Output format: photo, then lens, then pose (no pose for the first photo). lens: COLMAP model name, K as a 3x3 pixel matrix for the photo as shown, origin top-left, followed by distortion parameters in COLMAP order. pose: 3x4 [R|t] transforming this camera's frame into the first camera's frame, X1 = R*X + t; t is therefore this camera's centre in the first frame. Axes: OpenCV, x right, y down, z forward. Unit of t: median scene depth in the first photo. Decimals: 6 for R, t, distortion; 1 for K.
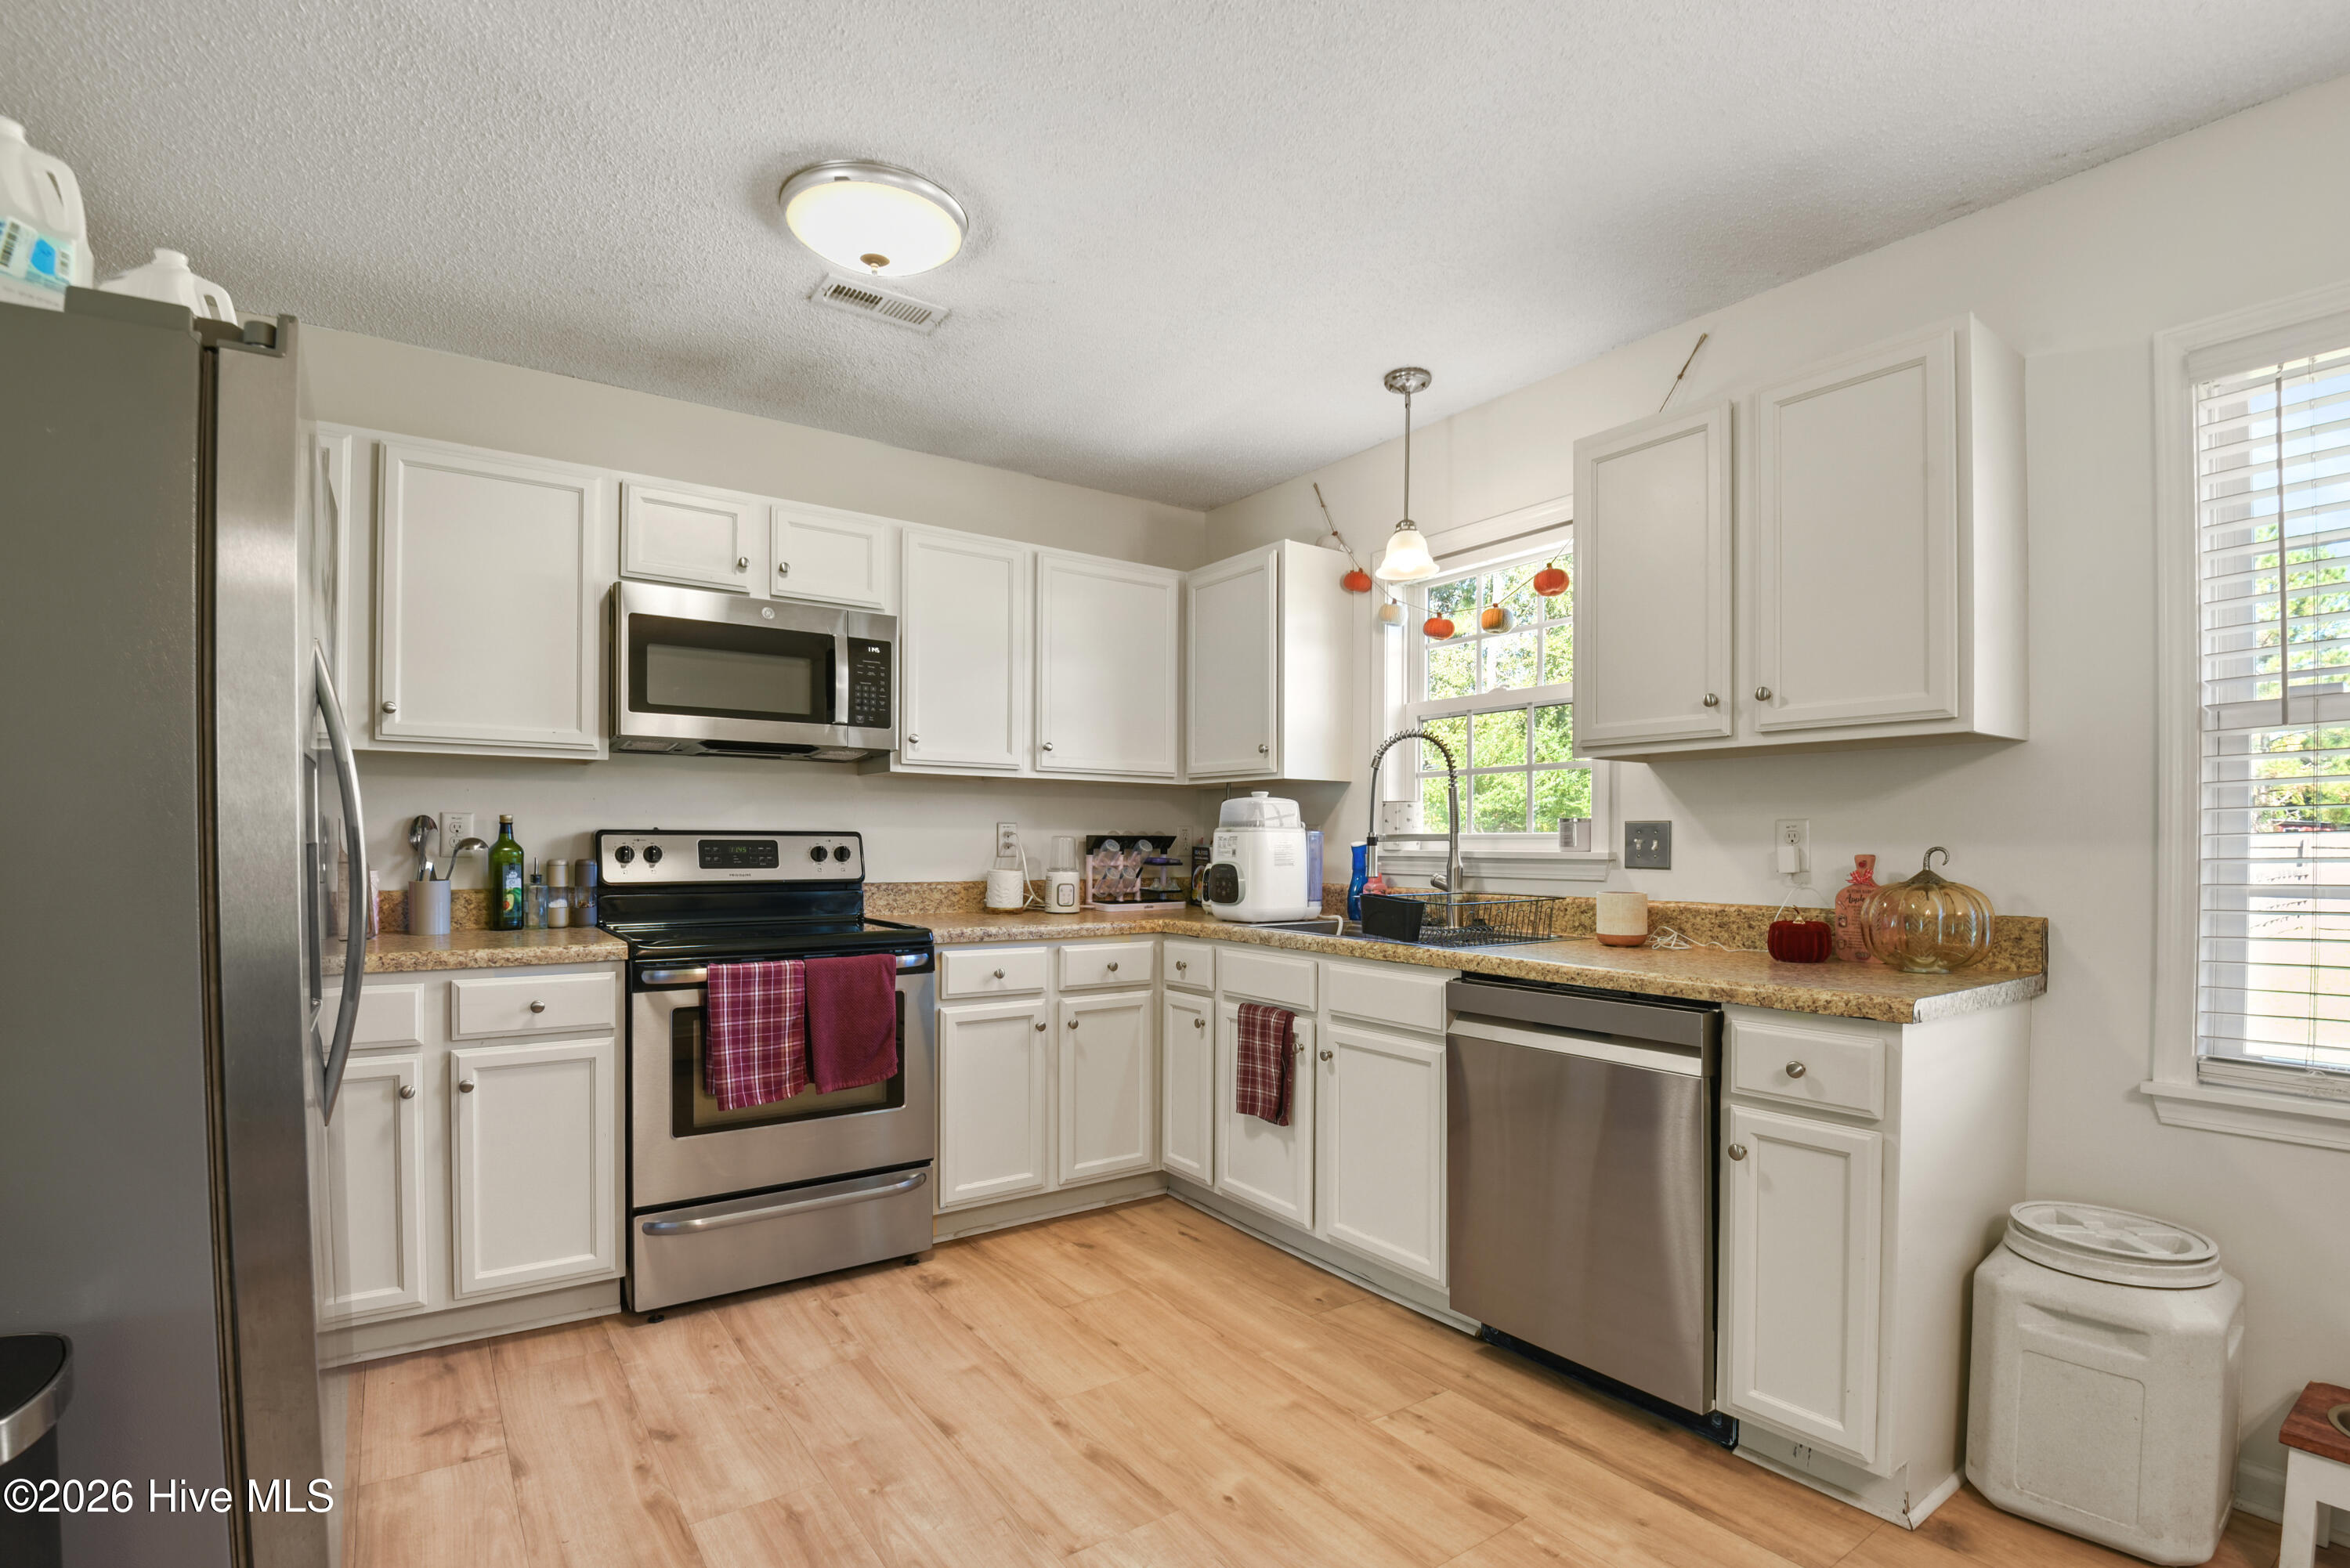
lens RADIAL K [[1095.5, 0, 1185.1], [0, 1095.5, 849.8], [0, 0, 1]] dist [0.001174, -0.036395]
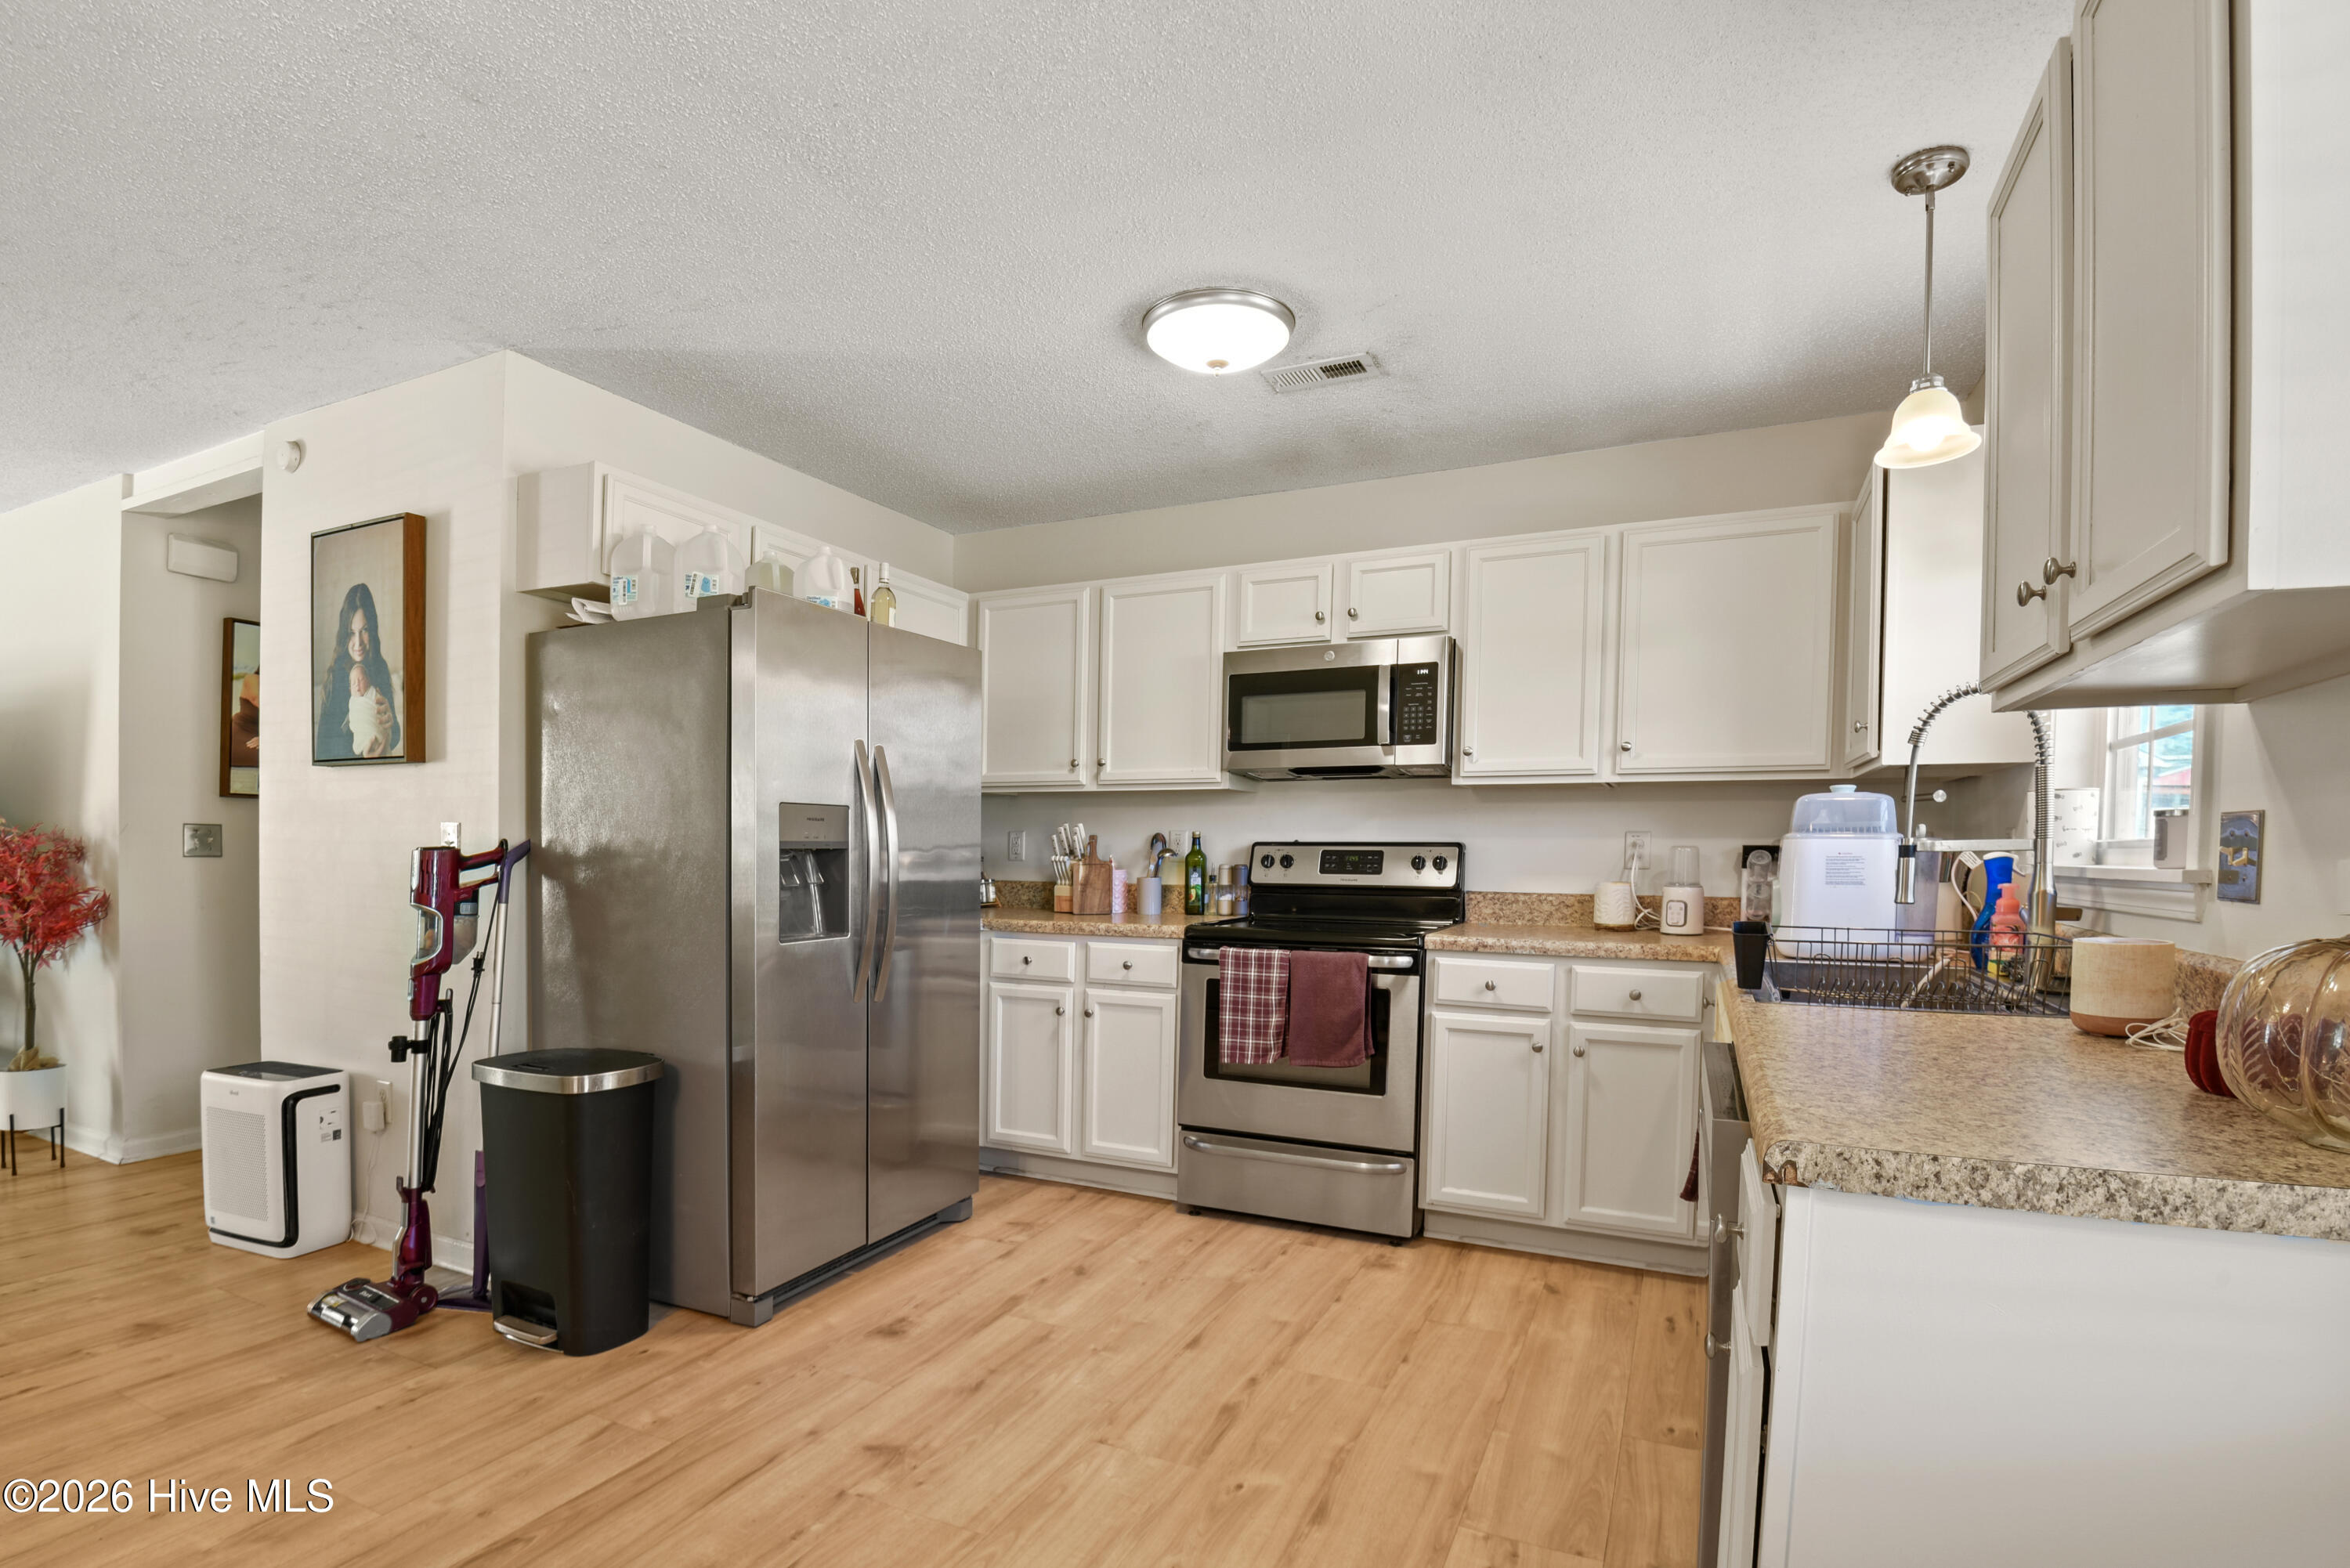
lens RADIAL K [[1124.5, 0, 1191.0], [0, 1124.5, 861.4], [0, 0, 1]] dist [-0.002362, -0.036557]
pose [[0.498498, 0.007827, -0.866856, 0.604468], [-0.010792, 0.999938, 0.002823, 0.001786], [0.866824, 0.007948, 0.498551, 0.279339]]
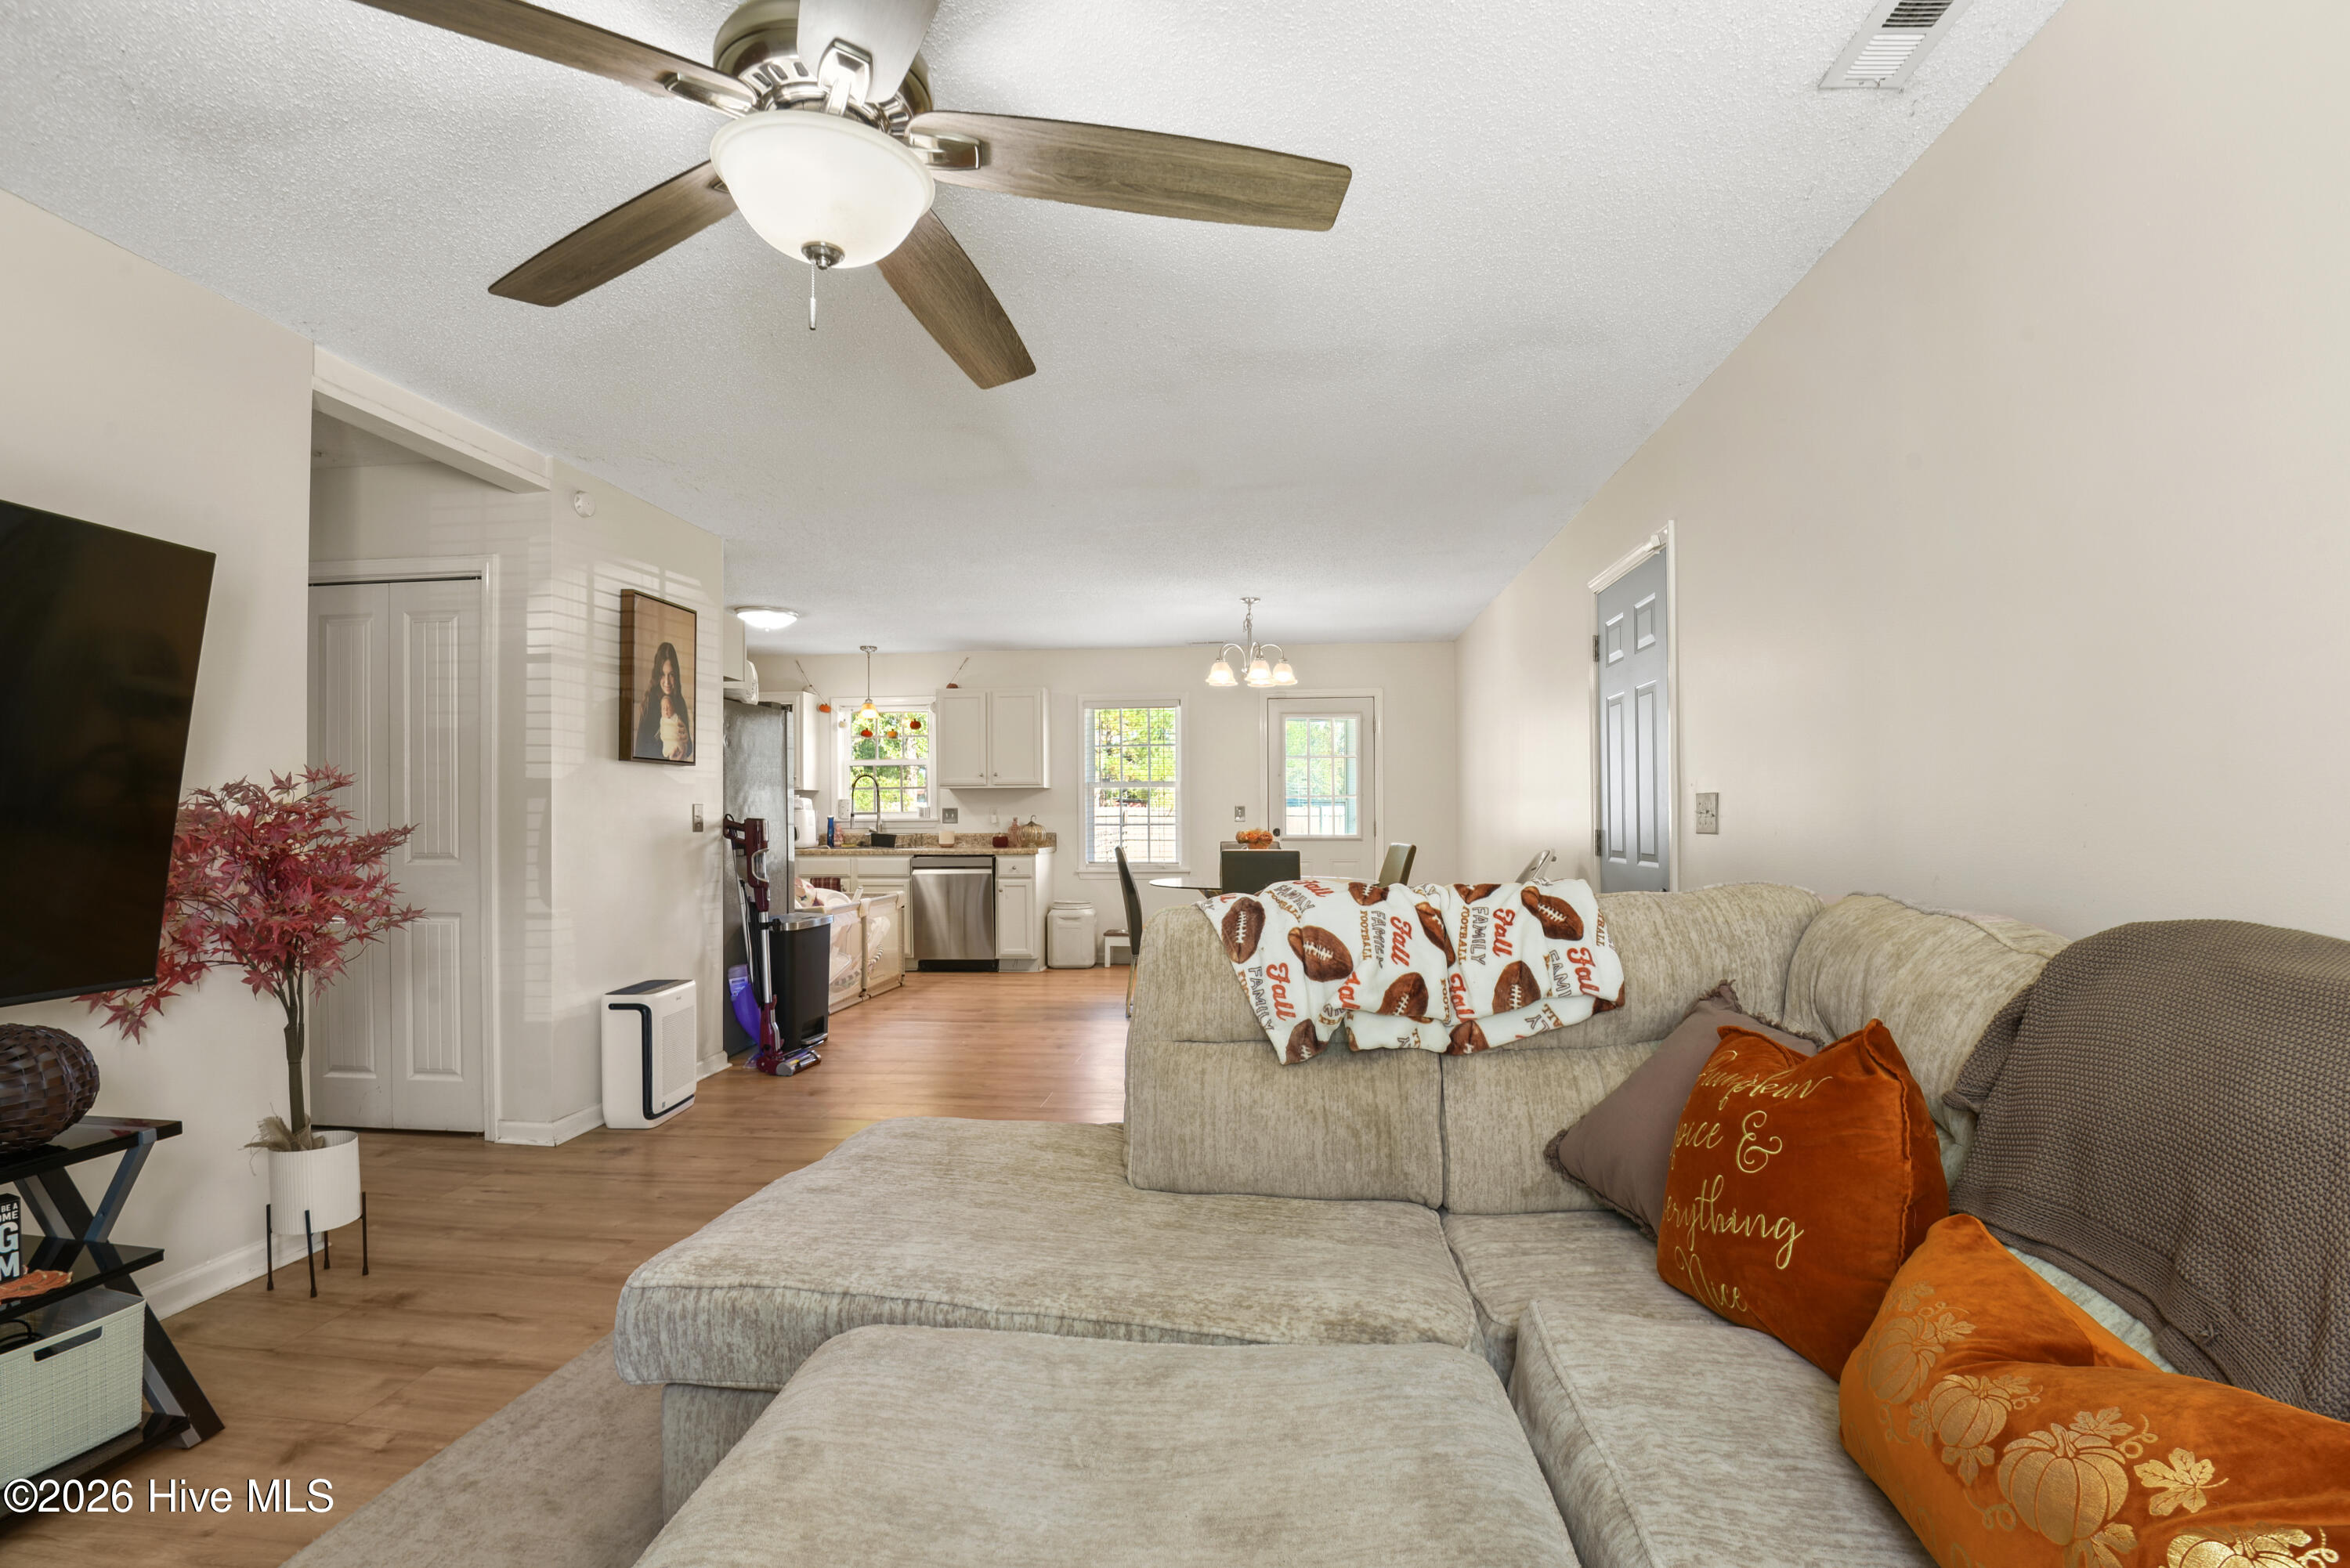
lens RADIAL K [[1086.0, 0, 1176.2], [0, 1086.0, 804.1], [0, 0, 1]] dist [-0.012447, -0.021061]
pose [[0.657936, -0.001028, 0.753073, -1.387119], [0.014233, 0.999837, -0.011070, 0.005789], [-0.752939, 0.018002, 0.657844, -1.420290]]
